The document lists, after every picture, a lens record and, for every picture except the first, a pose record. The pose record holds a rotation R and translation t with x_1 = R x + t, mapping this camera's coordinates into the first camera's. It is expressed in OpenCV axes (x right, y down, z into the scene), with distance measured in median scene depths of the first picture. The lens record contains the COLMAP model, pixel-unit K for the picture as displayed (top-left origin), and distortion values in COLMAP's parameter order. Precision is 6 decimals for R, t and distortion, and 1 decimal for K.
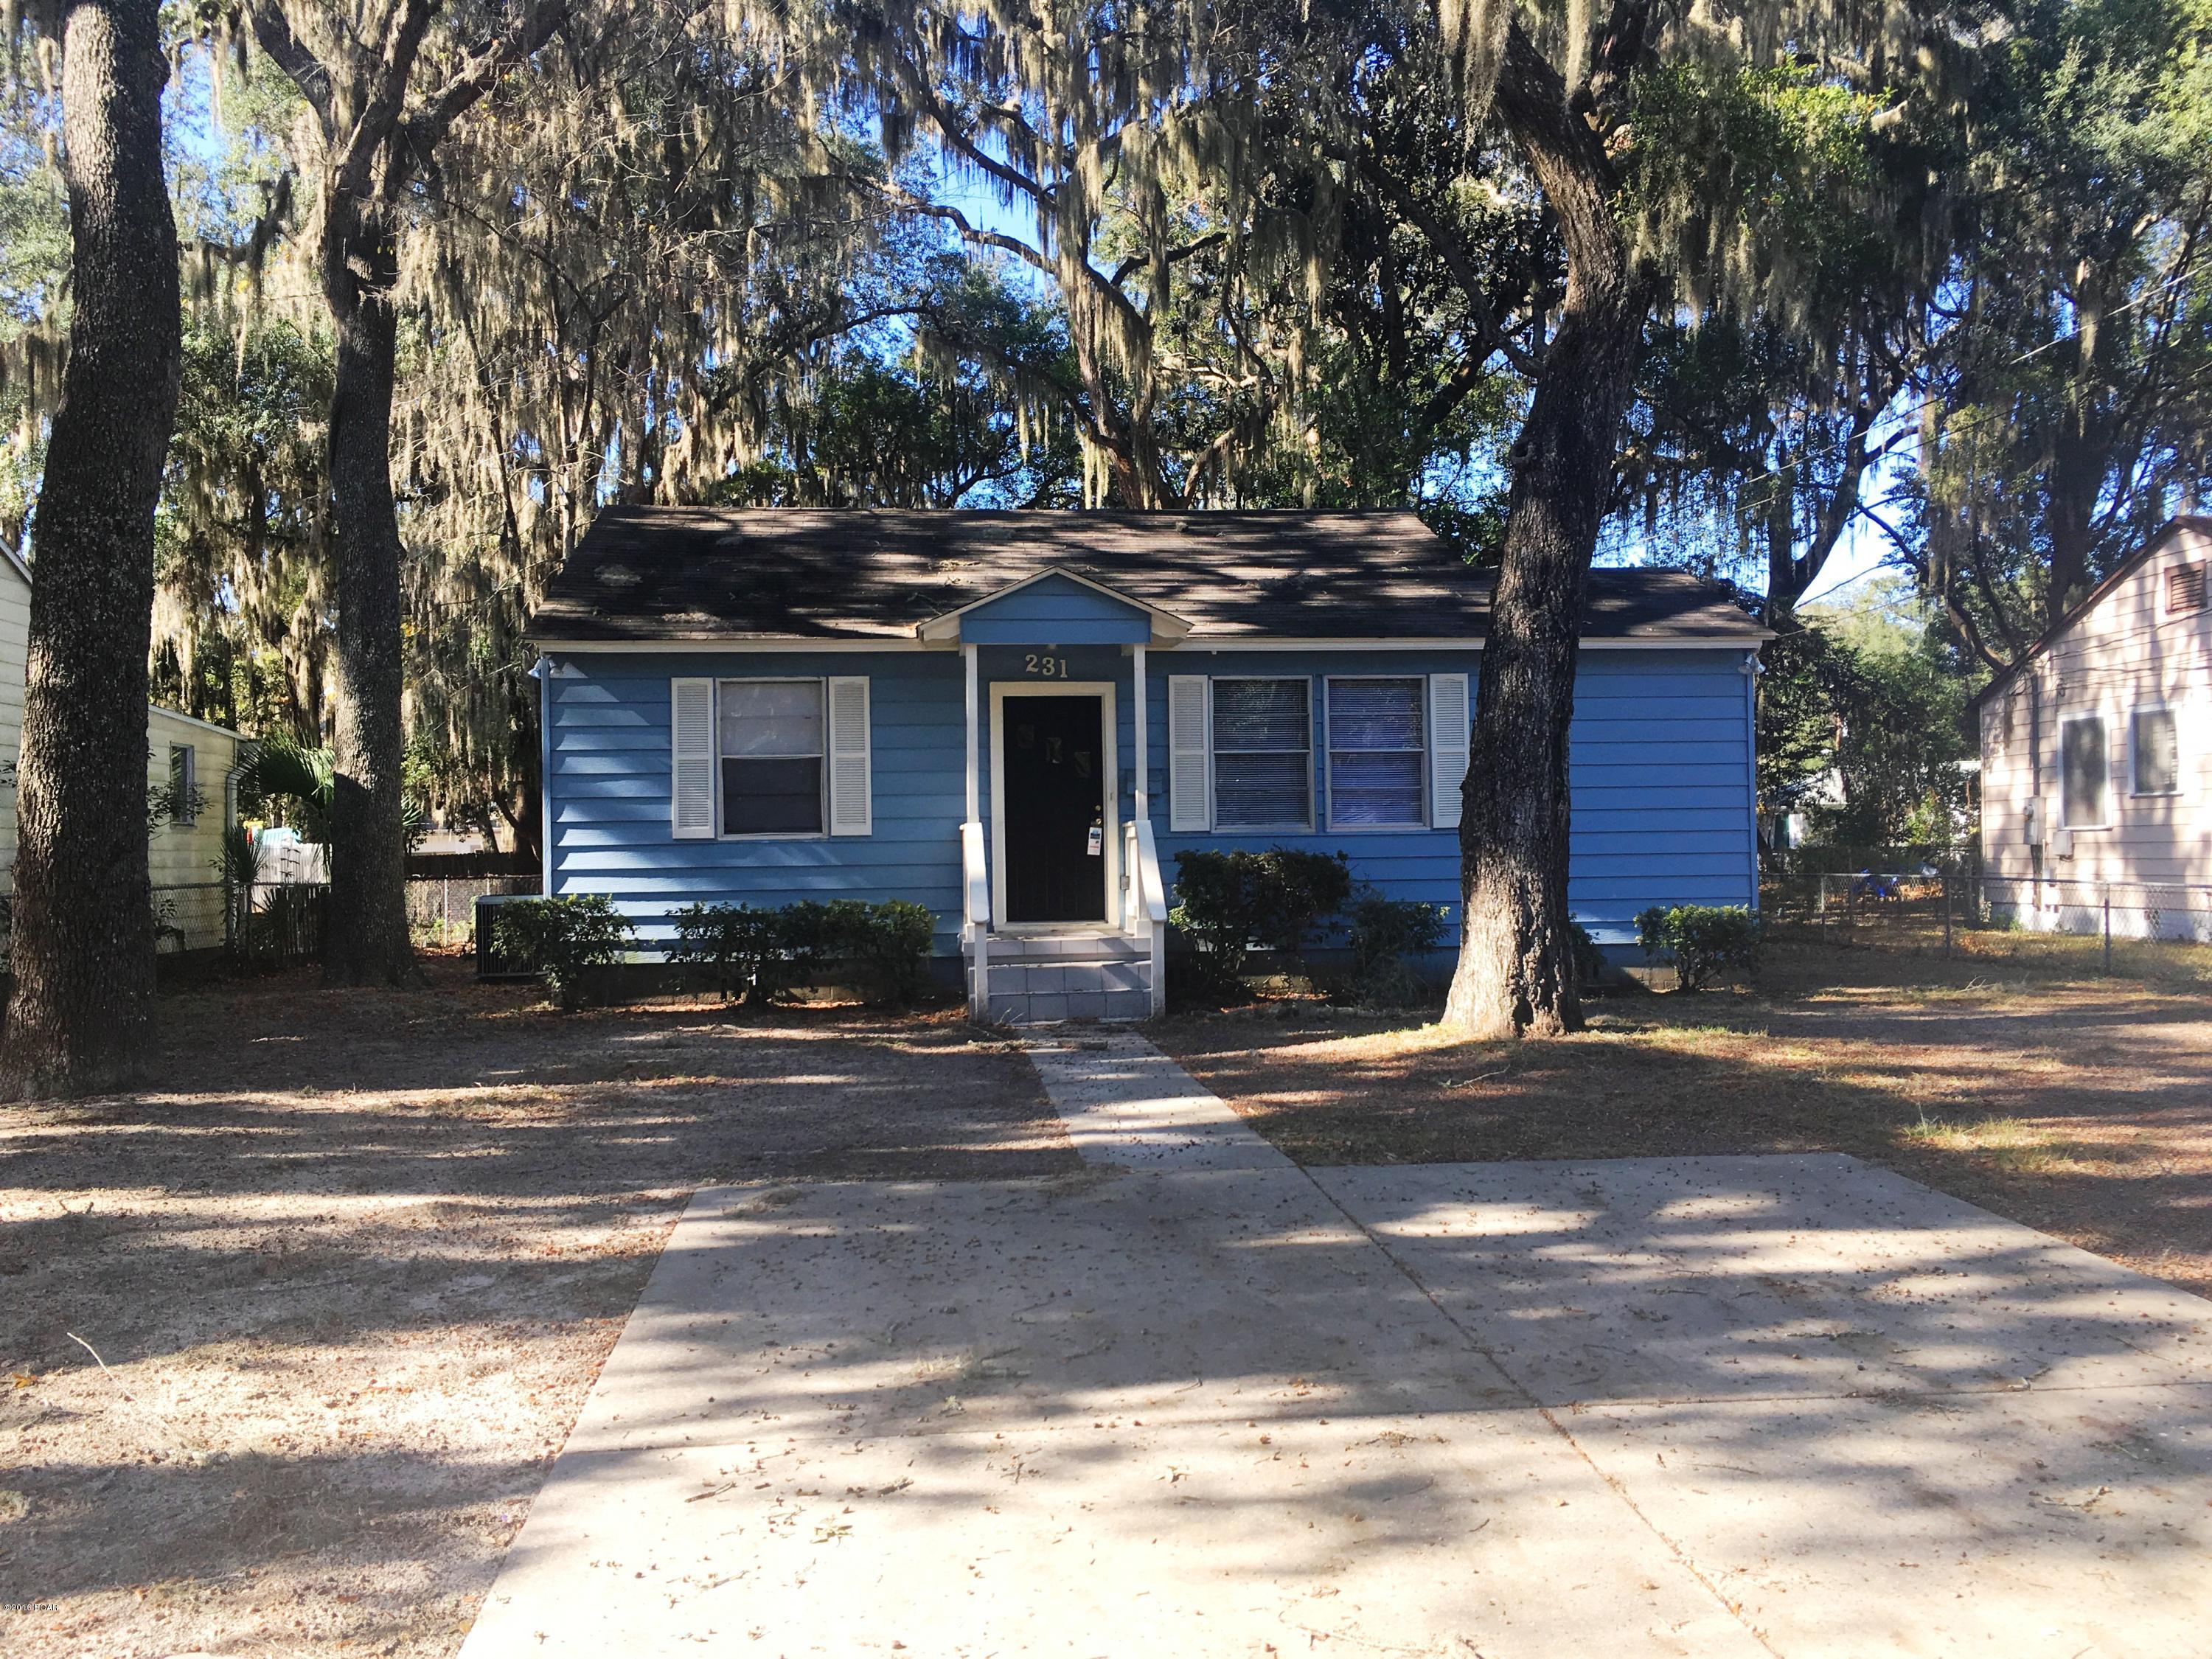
lens RADIAL K [[1864.0, 0, 1106.3], [0, 1864.0, 826.8], [0, 0, 1]] dist [0.005407, -0.005155]
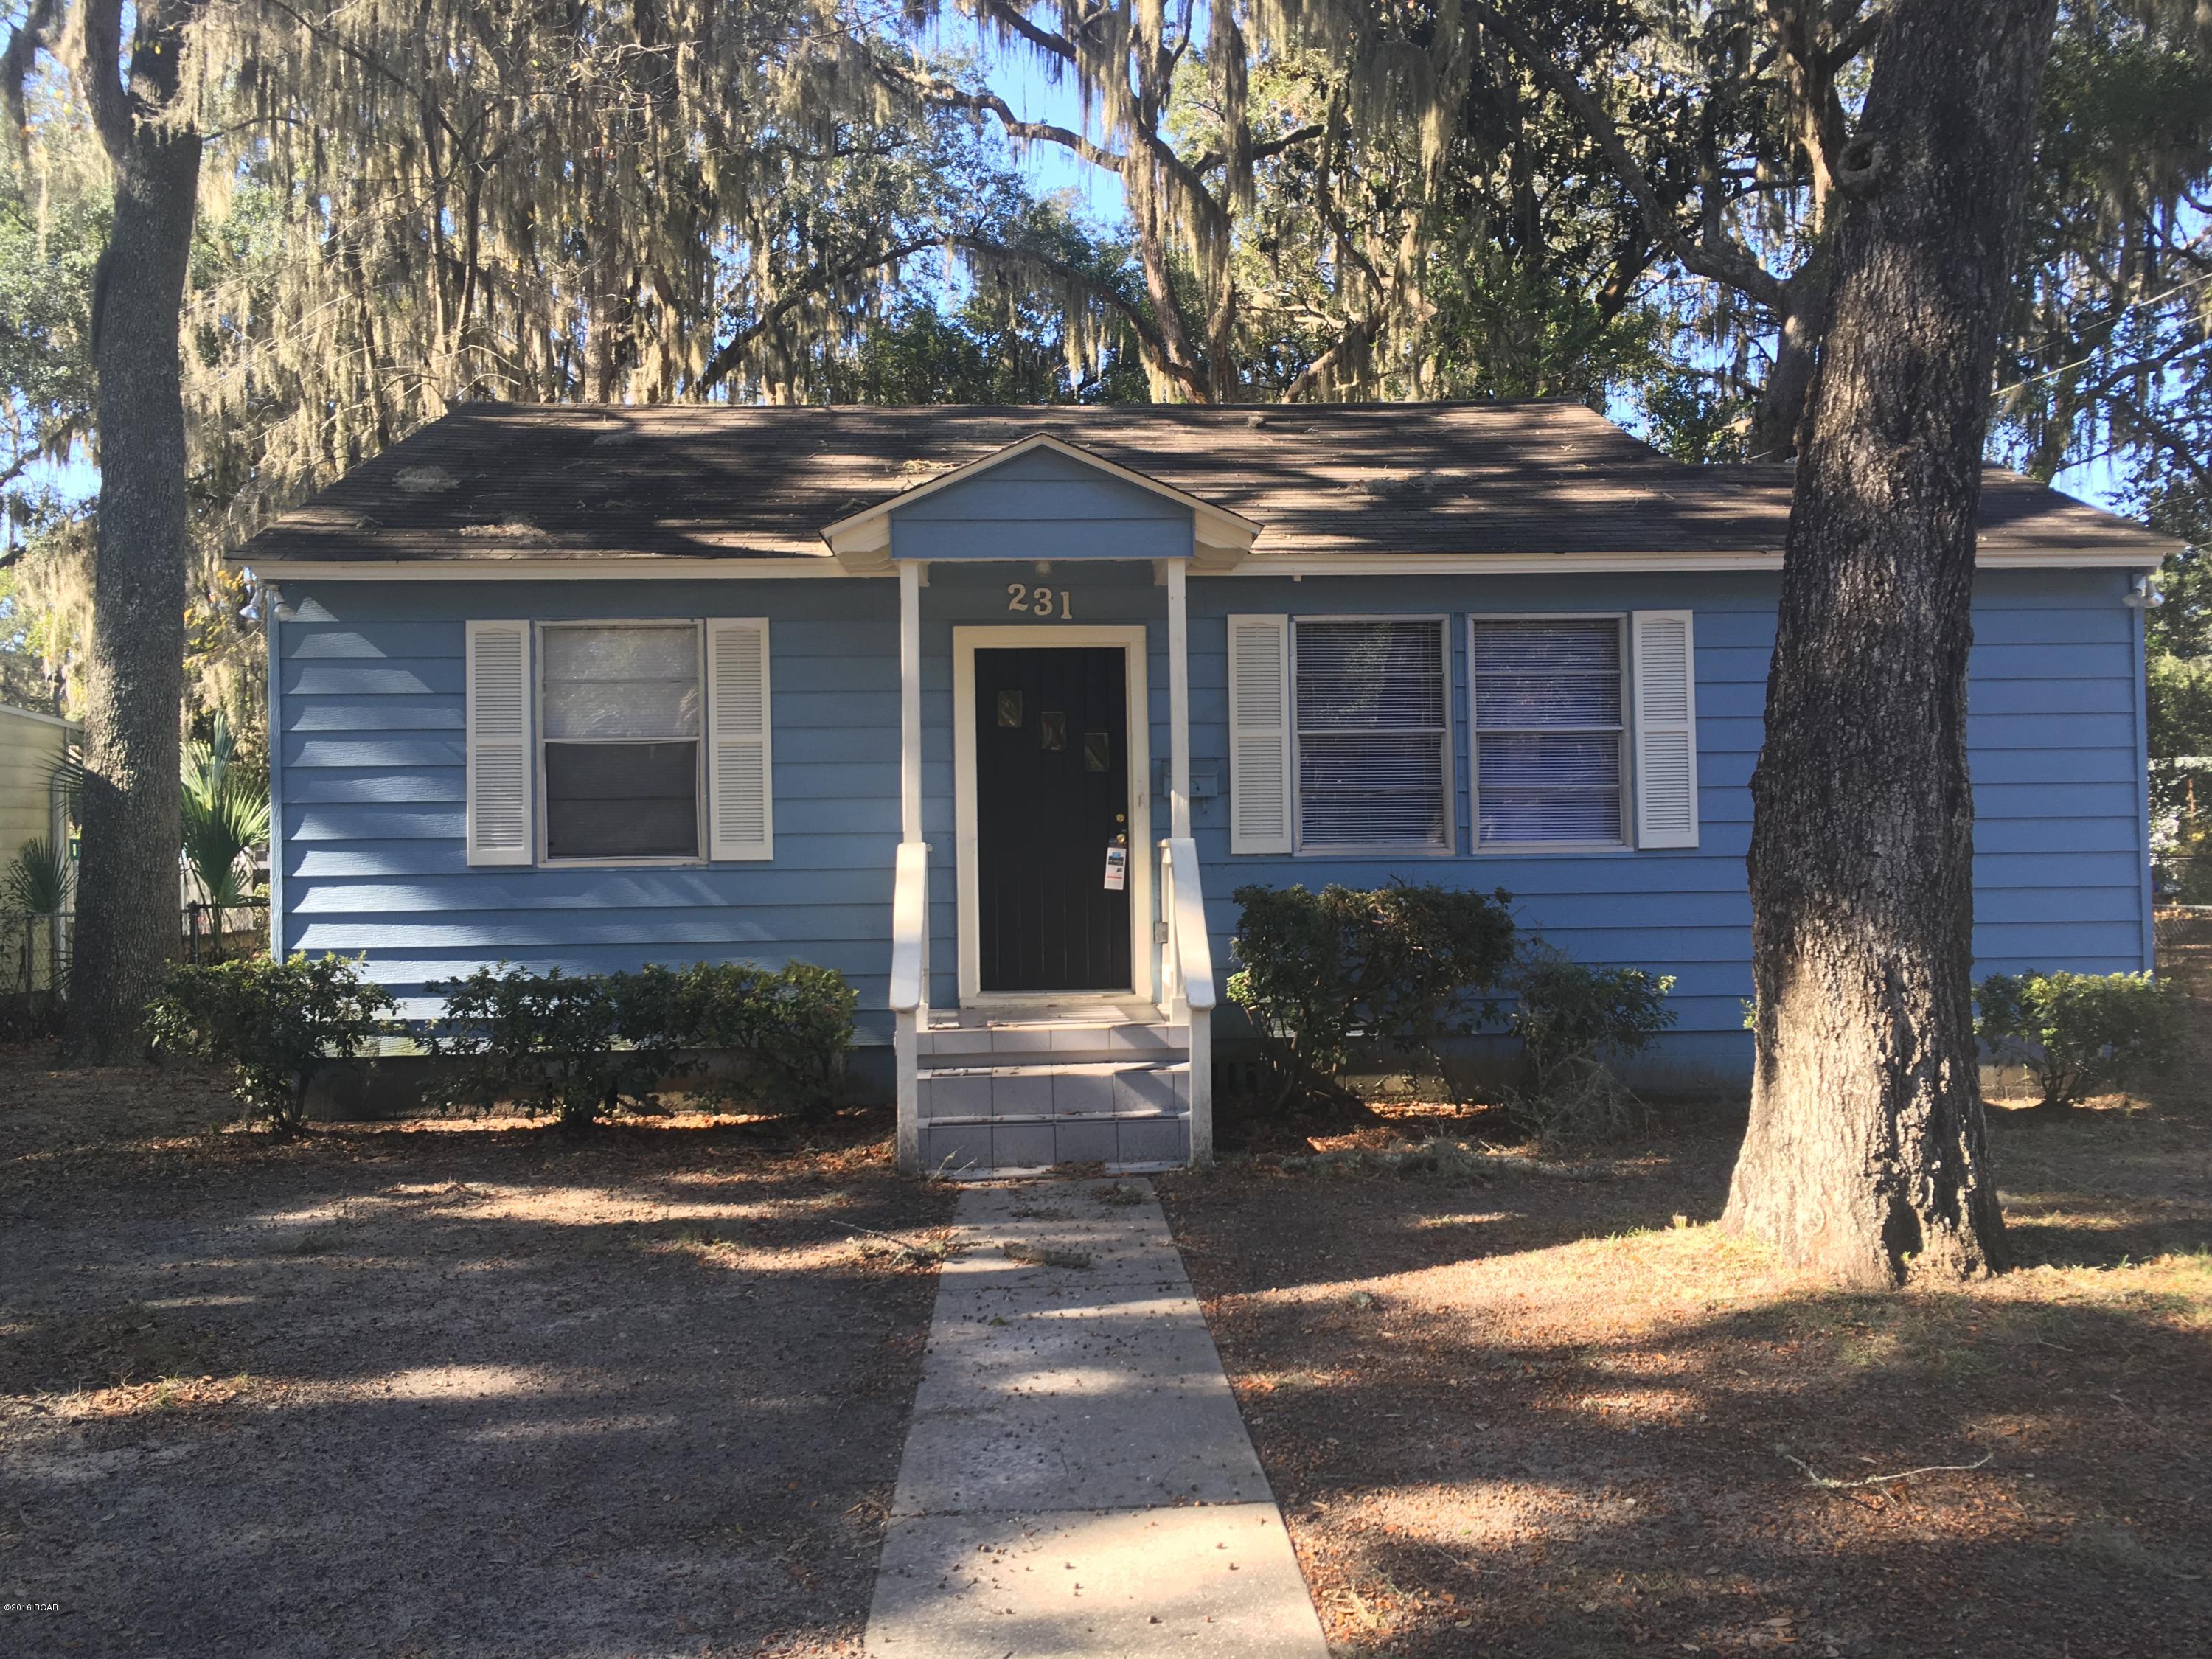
lens RADIAL K [[1864.0, 0, 1066.8], [0, 1864.0, 825.5], [0, 0, 1]] dist [0.005407, -0.005155]
pose [[0.997154, -0.000241, -0.075386, 0.026620], [0.000128, 0.999999, -0.001494, -0.006437], [0.075387, 0.001480, 0.997153, 0.346868]]
